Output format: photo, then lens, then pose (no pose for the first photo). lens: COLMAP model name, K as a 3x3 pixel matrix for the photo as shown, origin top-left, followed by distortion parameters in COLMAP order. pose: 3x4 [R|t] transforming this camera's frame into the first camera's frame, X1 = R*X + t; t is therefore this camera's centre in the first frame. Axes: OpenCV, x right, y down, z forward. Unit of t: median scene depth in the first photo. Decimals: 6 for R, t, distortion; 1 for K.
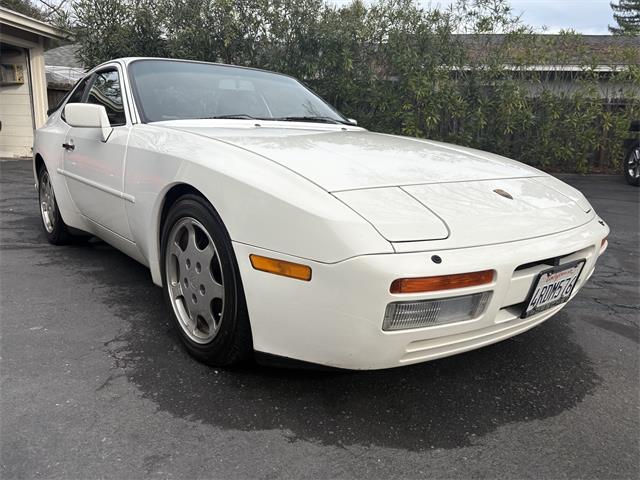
lens RADIAL K [[479.7, 0, 323.0], [0, 479.7, 245.9], [0, 0, 1]] dist [0.057668, -0.071925]
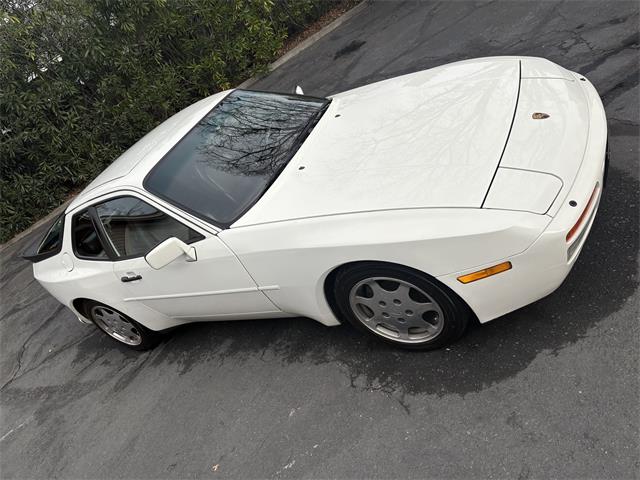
lens RADIAL K [[479.2, 0, 320.8], [0, 479.2, 242.7], [0, 0, 1]] dist [0.029538, -0.029598]
pose [[0.778497, -0.620617, 0.093687, -0.483103], [0.577496, 0.766734, 0.280387, -0.620999], [-0.245846, -0.164176, 0.955304, -0.192615]]
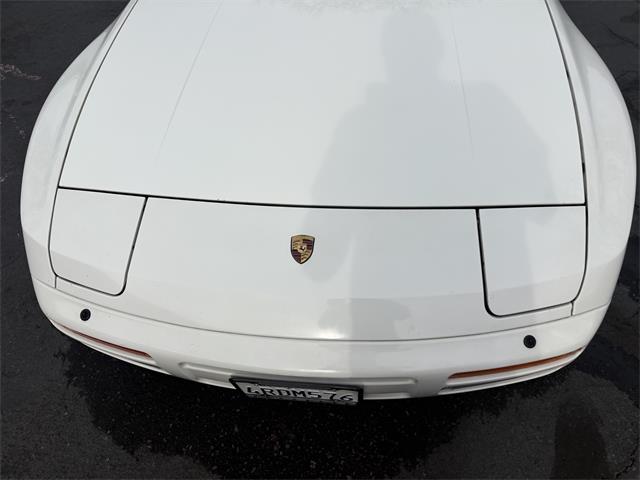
lens RADIAL K [[479.7, 0, 323.0], [0, 479.7, 245.9], [0, 0, 1]] dist [0.057668, -0.071925]
pose [[0.710354, 0.473501, -0.520763, 0.818845], [-0.103334, 0.802026, 0.588283, -0.557598], [0.696218, -0.364076, 0.618651, 0.674326]]
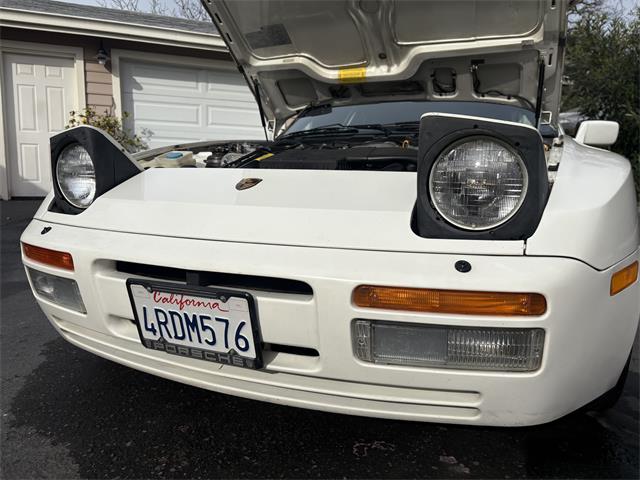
lens RADIAL K [[479.7, 0, 323.0], [0, 479.7, 245.9], [0, 0, 1]] dist [0.057668, -0.071925]
pose [[0.468823, 0.108958, -0.876546, 1.143886], [-0.199687, 0.979745, 0.014982, -0.057144], [0.860424, 0.168011, 0.481085, 0.860789]]
